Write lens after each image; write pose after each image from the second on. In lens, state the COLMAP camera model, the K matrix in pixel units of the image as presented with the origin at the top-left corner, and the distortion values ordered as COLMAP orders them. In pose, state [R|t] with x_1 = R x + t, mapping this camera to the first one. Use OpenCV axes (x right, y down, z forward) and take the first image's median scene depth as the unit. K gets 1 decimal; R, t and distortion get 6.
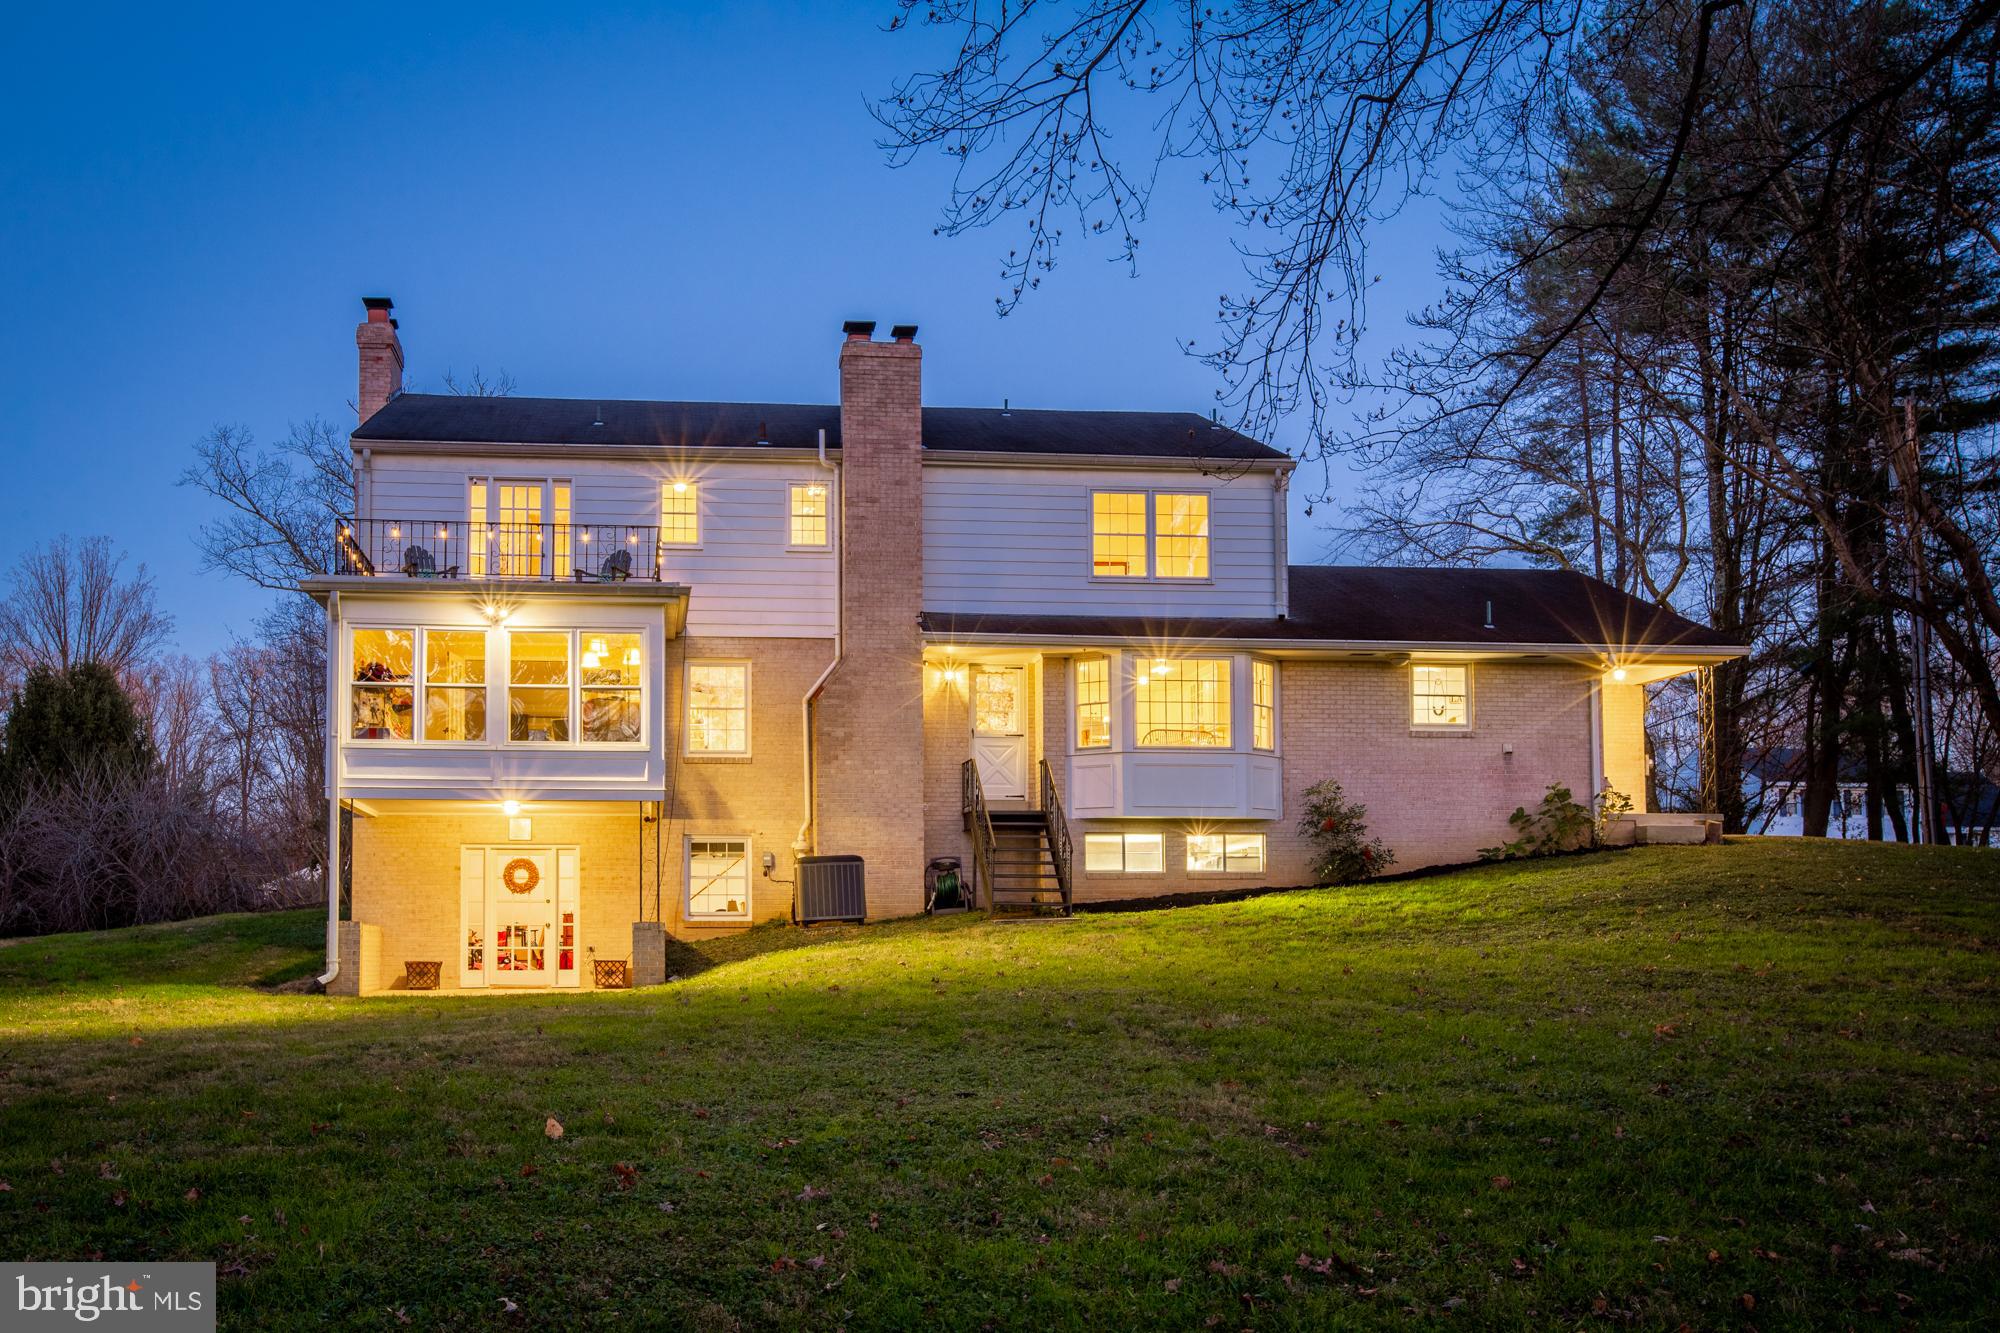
lens RADIAL K [[1952.4, 0, 823.8], [0, 1952.4, 823.0], [0, 0, 1]] dist [0.006962, -0.017041]
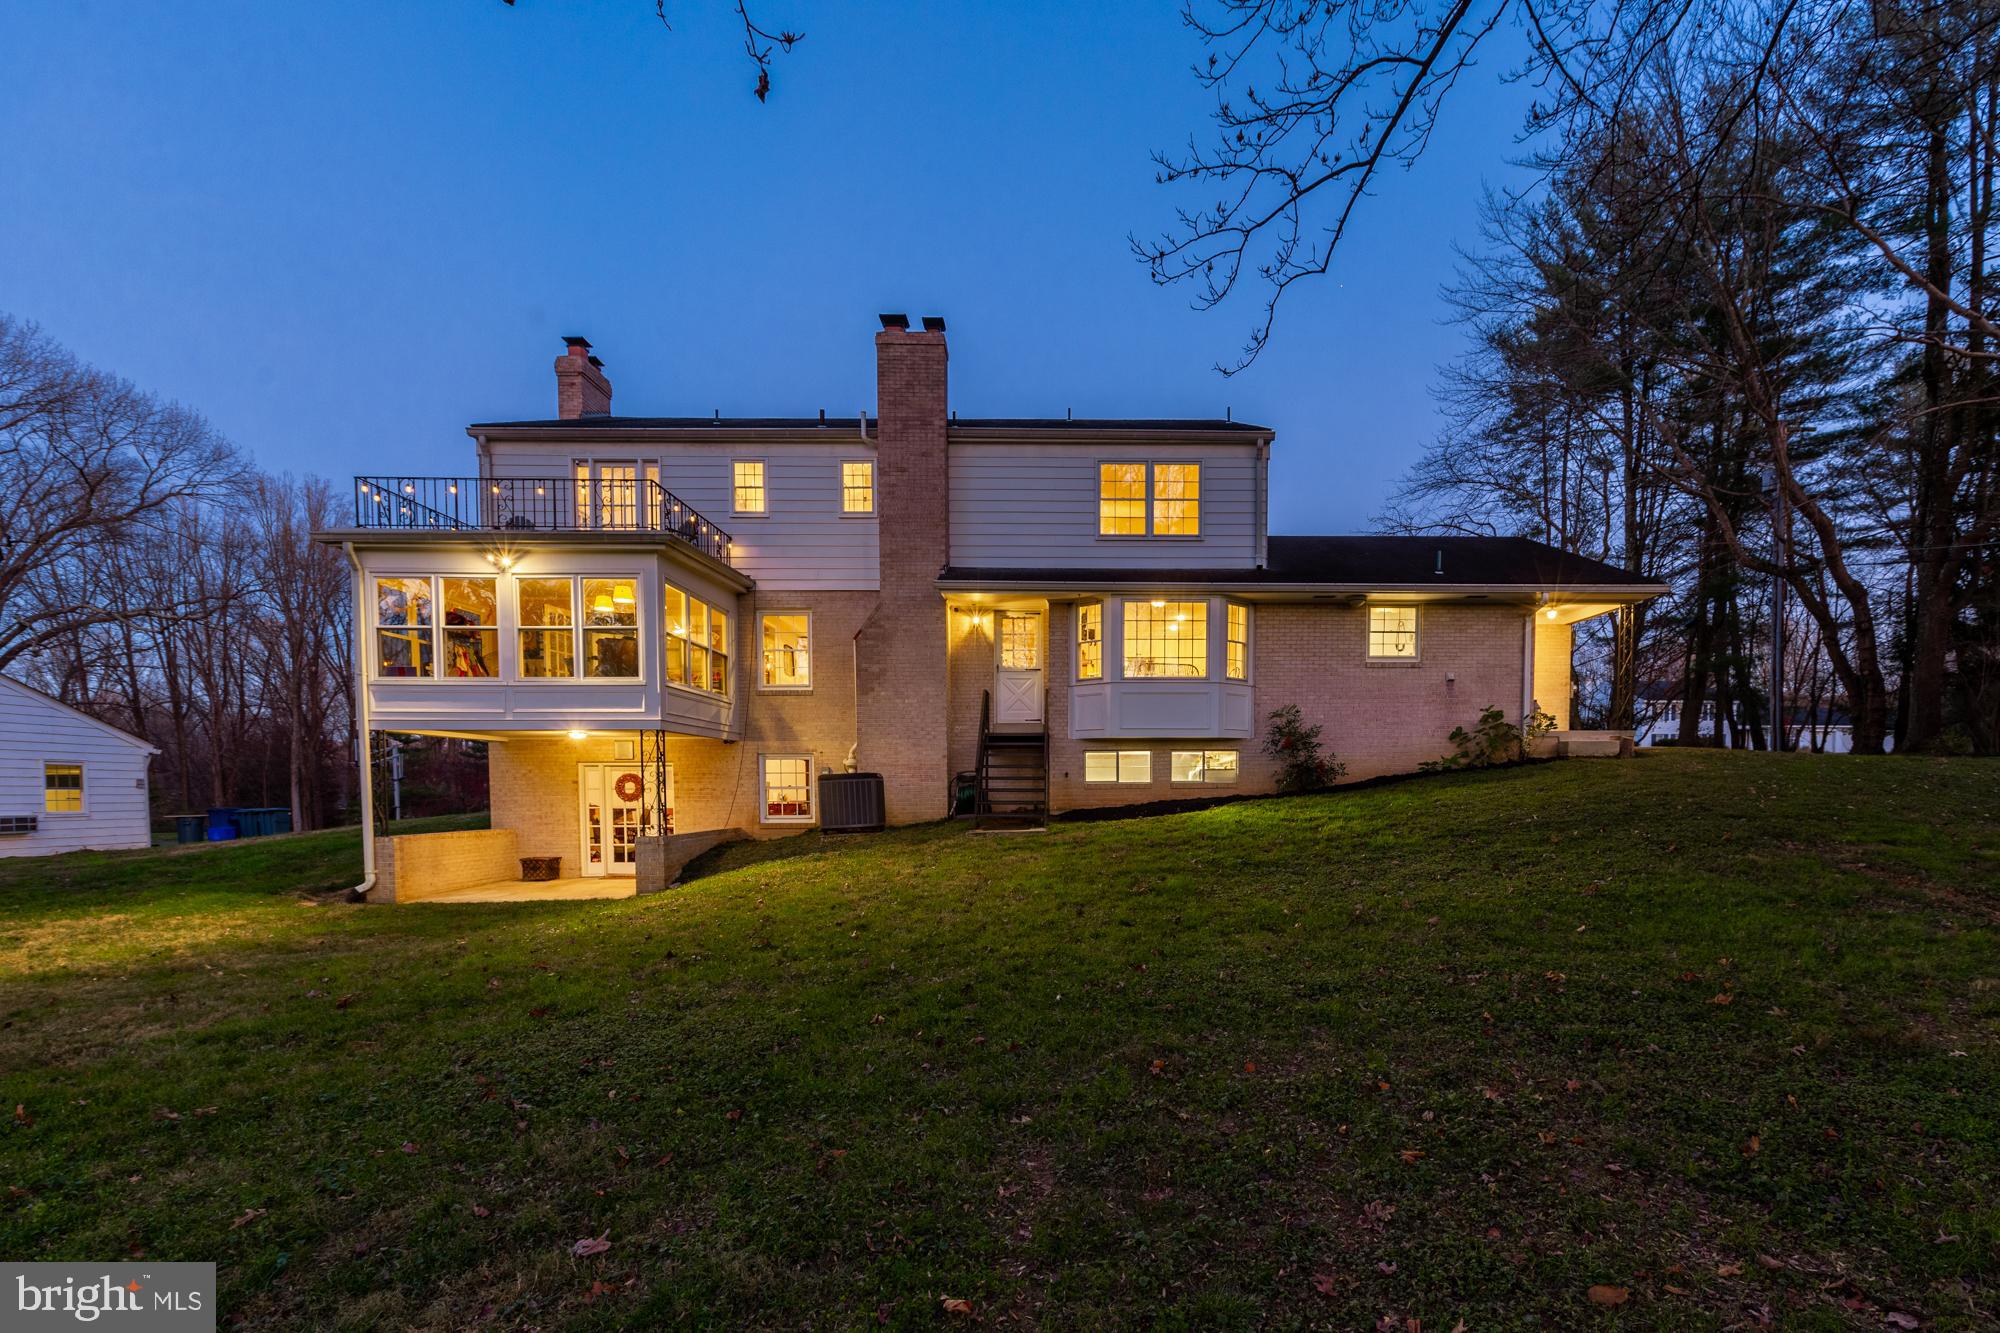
lens RADIAL K [[942.0, 0, 1086.1], [0, 942.0, 821.7], [0, 0, 1]] dist [-0.001712, -0.000032]
pose [[0.996805, 0.001040, -0.079870, 0.180265], [0.006991, 0.994943, 0.100201, -0.009564], [0.079571, -0.100439, 0.991756, 0.418475]]
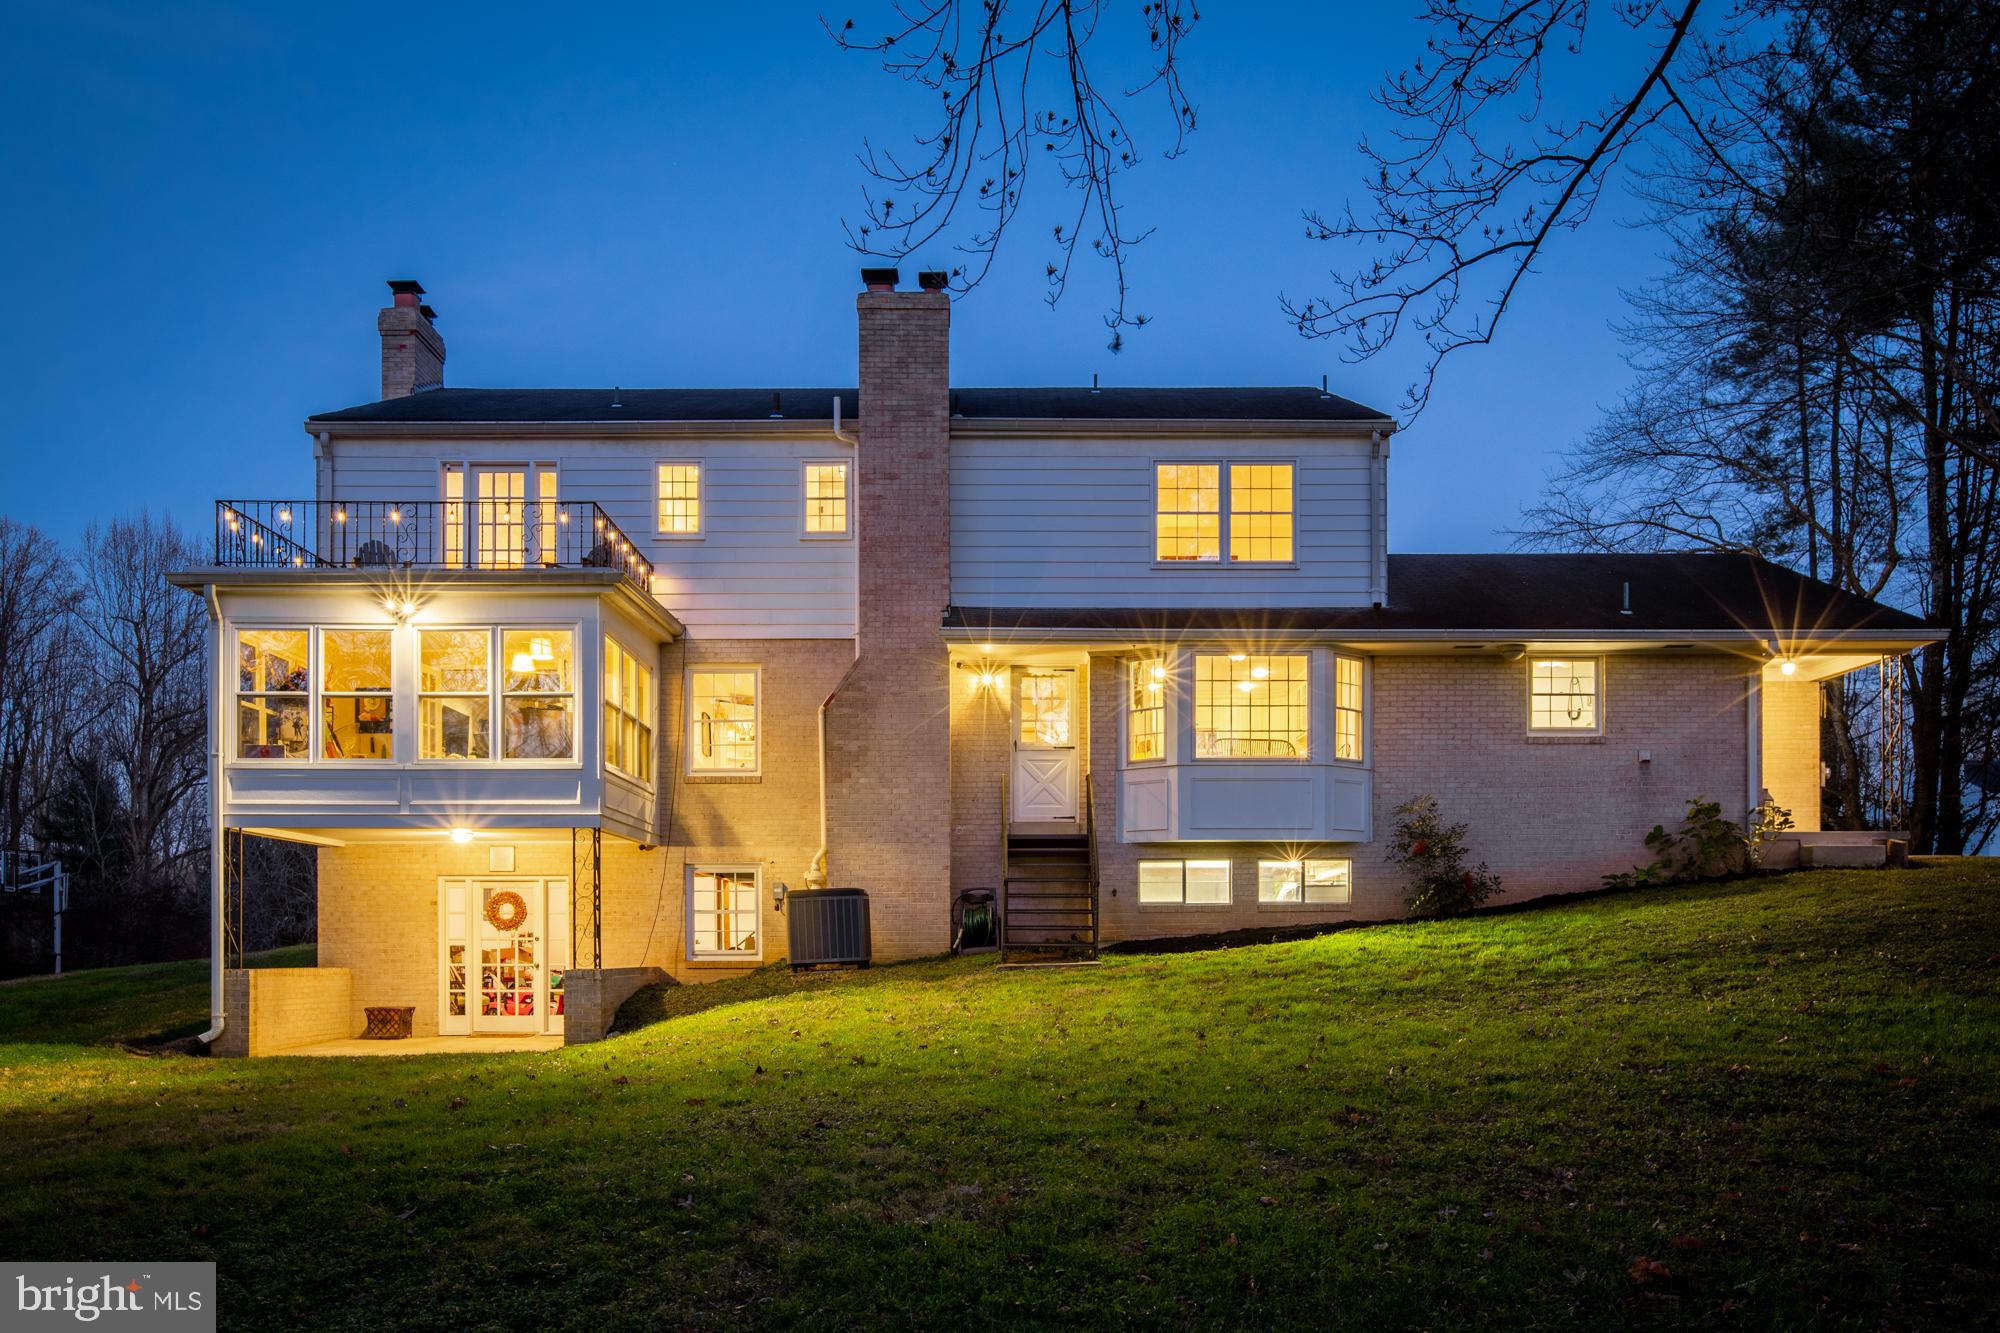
lens RADIAL K [[1650.9, 0, 1003.5], [0, 1650.9, 943.8], [0, 0, 1]] dist [0.001922, 0.008366]
pose [[0.995924, -0.001488, -0.090183, 0.139360], [0.007335, 0.997889, 0.064535, -0.005184], [0.089897, -0.064933, 0.993832, 0.259619]]
